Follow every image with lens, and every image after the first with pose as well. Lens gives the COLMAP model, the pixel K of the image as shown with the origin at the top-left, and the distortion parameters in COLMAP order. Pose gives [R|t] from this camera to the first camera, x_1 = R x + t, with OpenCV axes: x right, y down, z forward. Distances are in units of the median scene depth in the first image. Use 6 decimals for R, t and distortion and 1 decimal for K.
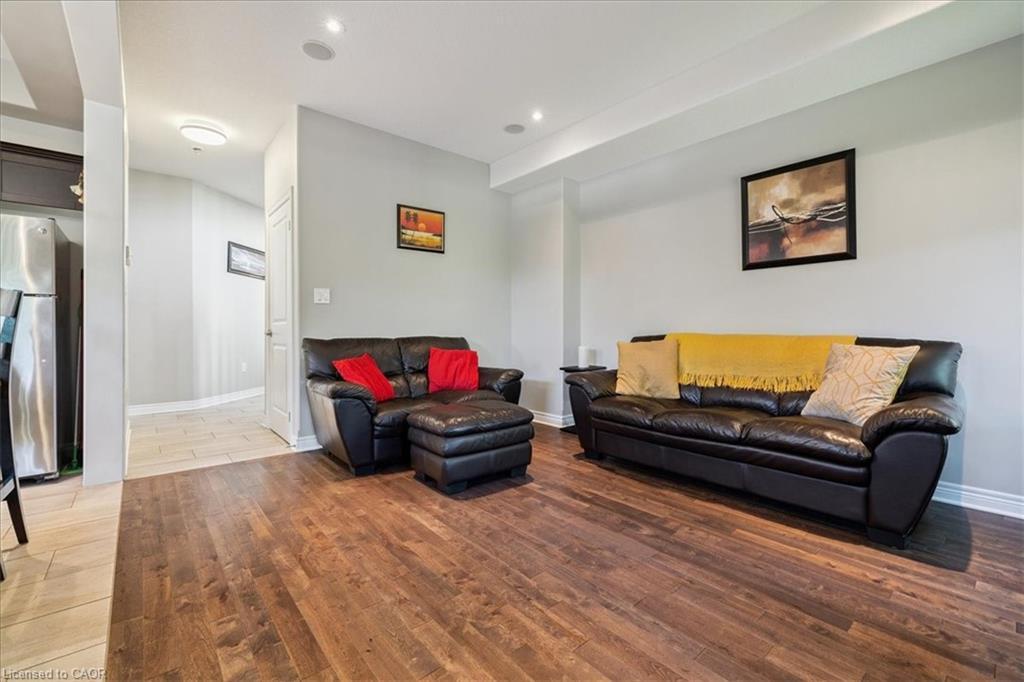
lens RADIAL K [[442.9, 0, 514.1], [0, 442.9, 332.0], [0, 0, 1]] dist [-0.003006, -0.000042]
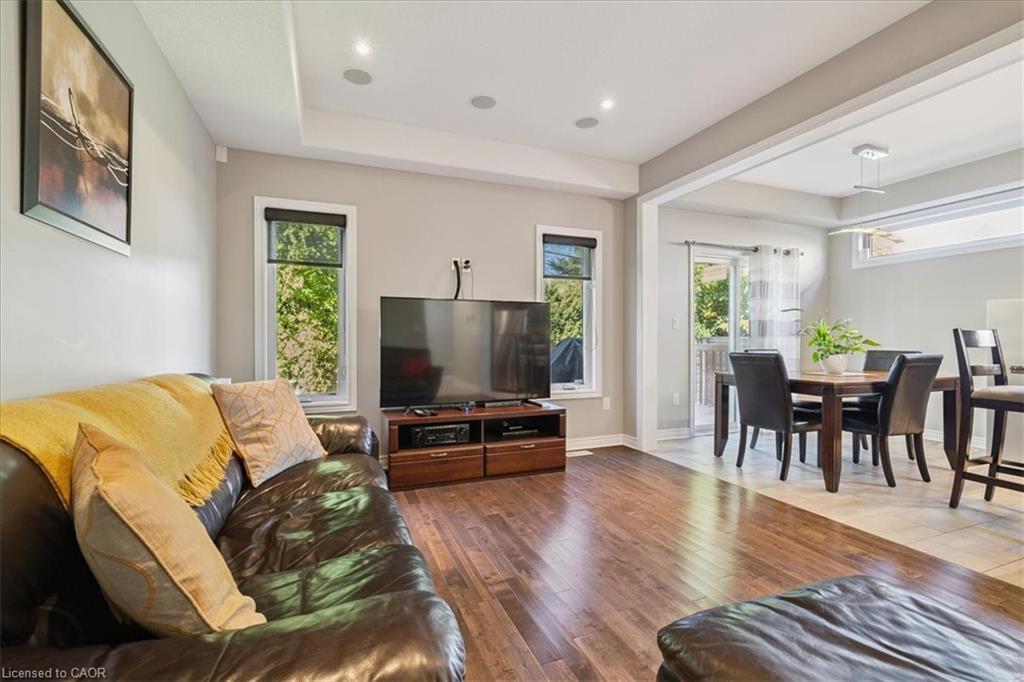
lens RADIAL K [[442.9, 0, 508.3], [0, 442.9, 348.5], [0, 0, 1]] dist [-0.003006, -0.000042]
pose [[-0.944423, -0.004338, 0.328704, 0.043776], [0.005454, 0.999569, 0.028862, -0.048127], [-0.328687, 0.029051, -0.943992, 1.451028]]
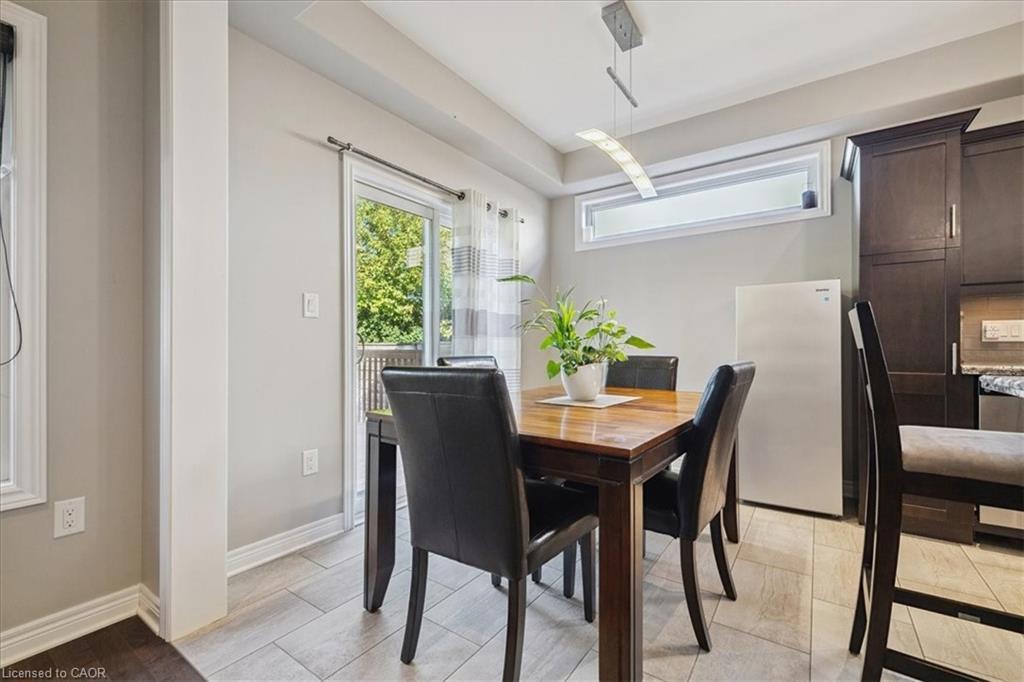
lens RADIAL K [[442.9, 0, 509.8], [0, 442.9, 346.1], [0, 0, 1]] dist [-0.003006, -0.000042]
pose [[-0.969671, -0.000583, -0.244412, -0.169727], [-0.001640, 0.999990, 0.004122, -0.017054], [0.244407, 0.004398, -0.969663, 0.475857]]
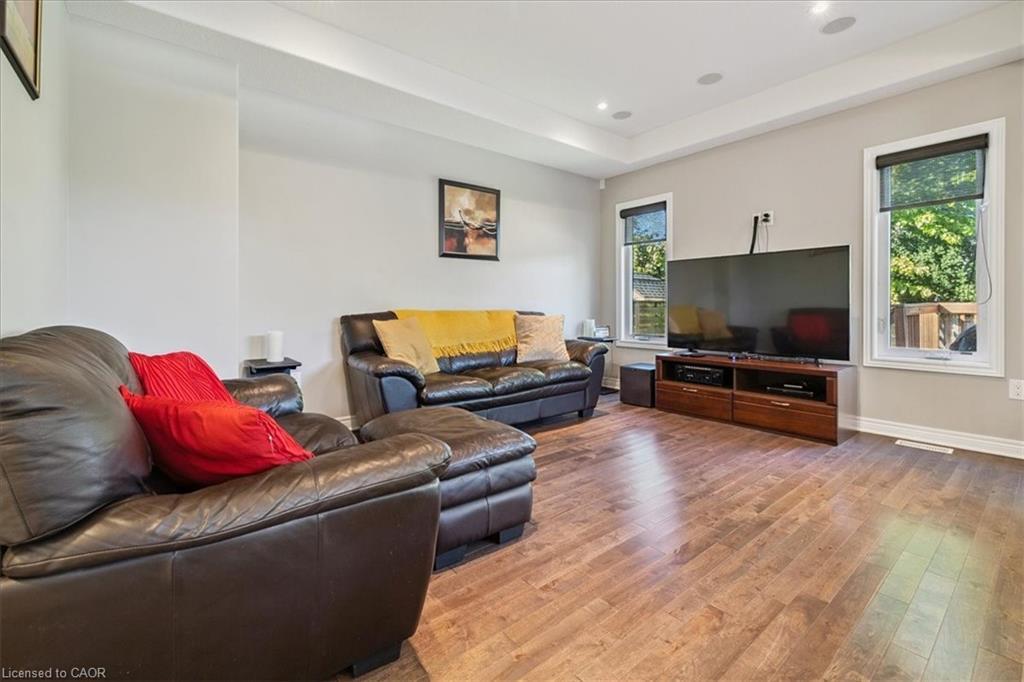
lens RADIAL K [[442.9, 0, 514.1], [0, 442.9, 316.7], [0, 0, 1]] dist [-0.003006, -0.000042]
pose [[0.022919, -0.020579, 0.999526, -0.805140], [0.014535, 0.999689, 0.020249, -0.000413], [-0.999632, 0.014064, 0.023211, 0.929750]]
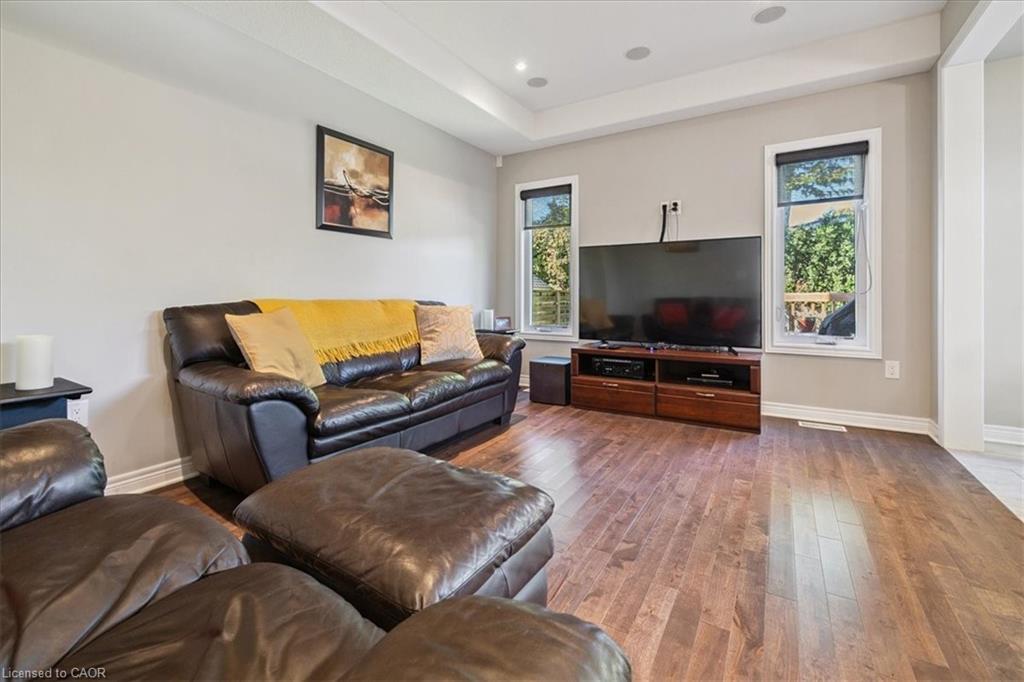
lens RADIAL K [[442.9, 0, 512.4], [0, 442.9, 298.5], [0, 0, 1]] dist [-0.003006, -0.000042]
pose [[-0.309824, -0.003719, 0.950787, -0.548384], [0.012494, 0.999890, 0.007982, -0.000552], [-0.950712, 0.014352, -0.309744, 1.085349]]
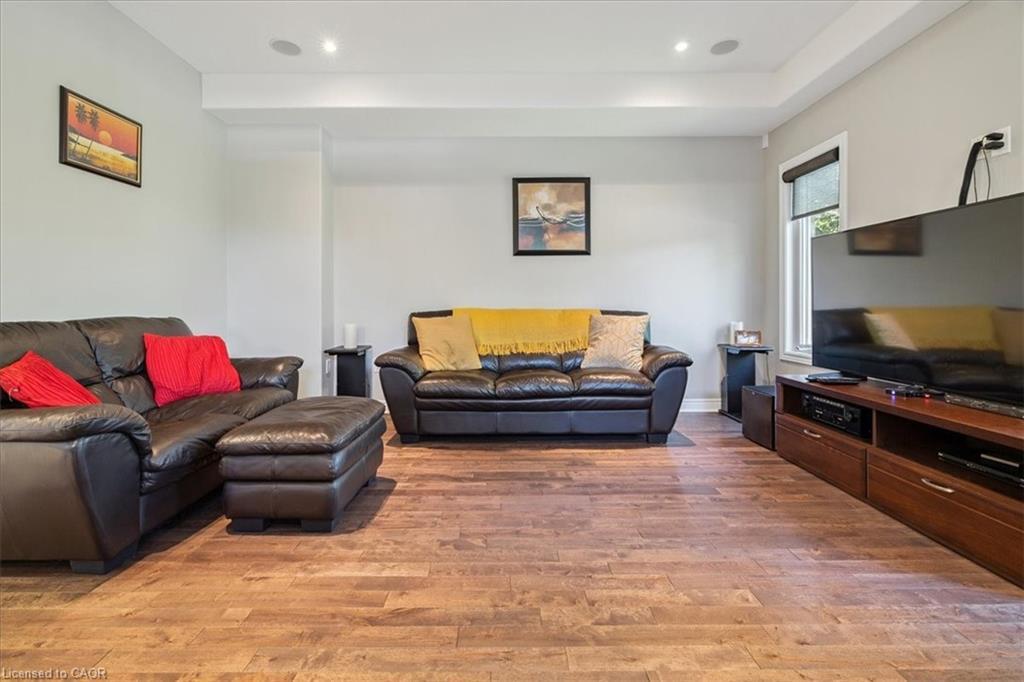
lens RADIAL K [[442.9, 0, 511.3], [0, 442.9, 302.3], [0, 0, 1]] dist [-0.003006, -0.000042]
pose [[0.642243, 0.006768, 0.766472, -0.483423], [0.010144, 0.999798, -0.017327, 0.008957], [-0.766434, 0.018903, 0.642044, 0.289268]]
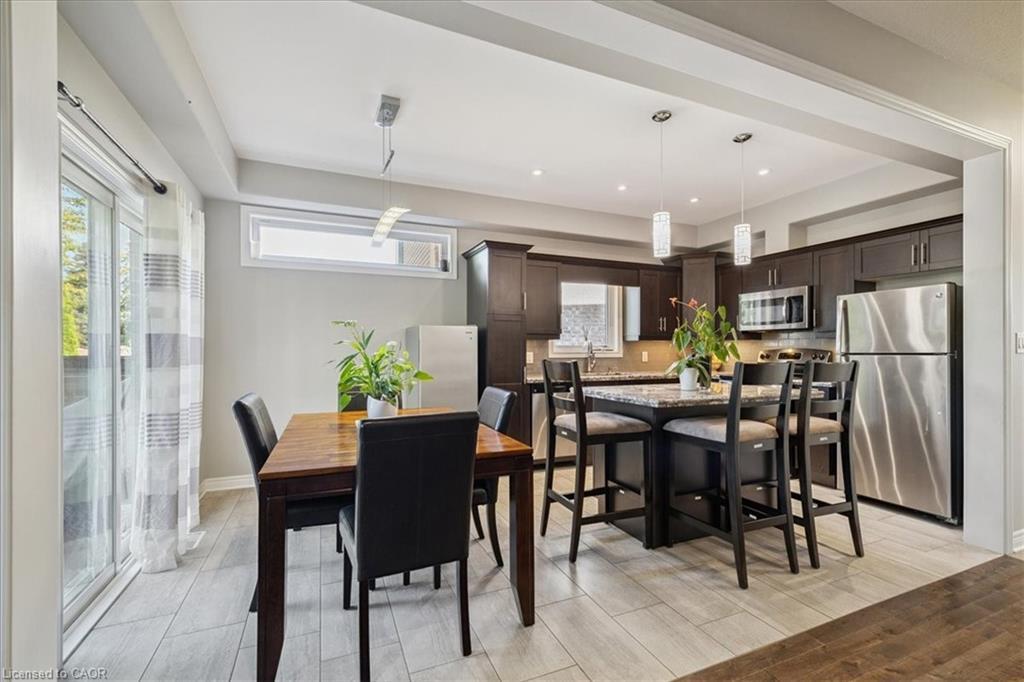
lens RADIAL K [[442.9, 0, 507.7], [0, 442.9, 343.1], [0, 0, 1]] dist [-0.003006, -0.000042]
pose [[-0.298783, -0.012386, -0.954241, 0.317909], [-0.013677, 0.999869, -0.008696, -0.086841], [0.954223, 0.010453, -0.298914, 0.287383]]
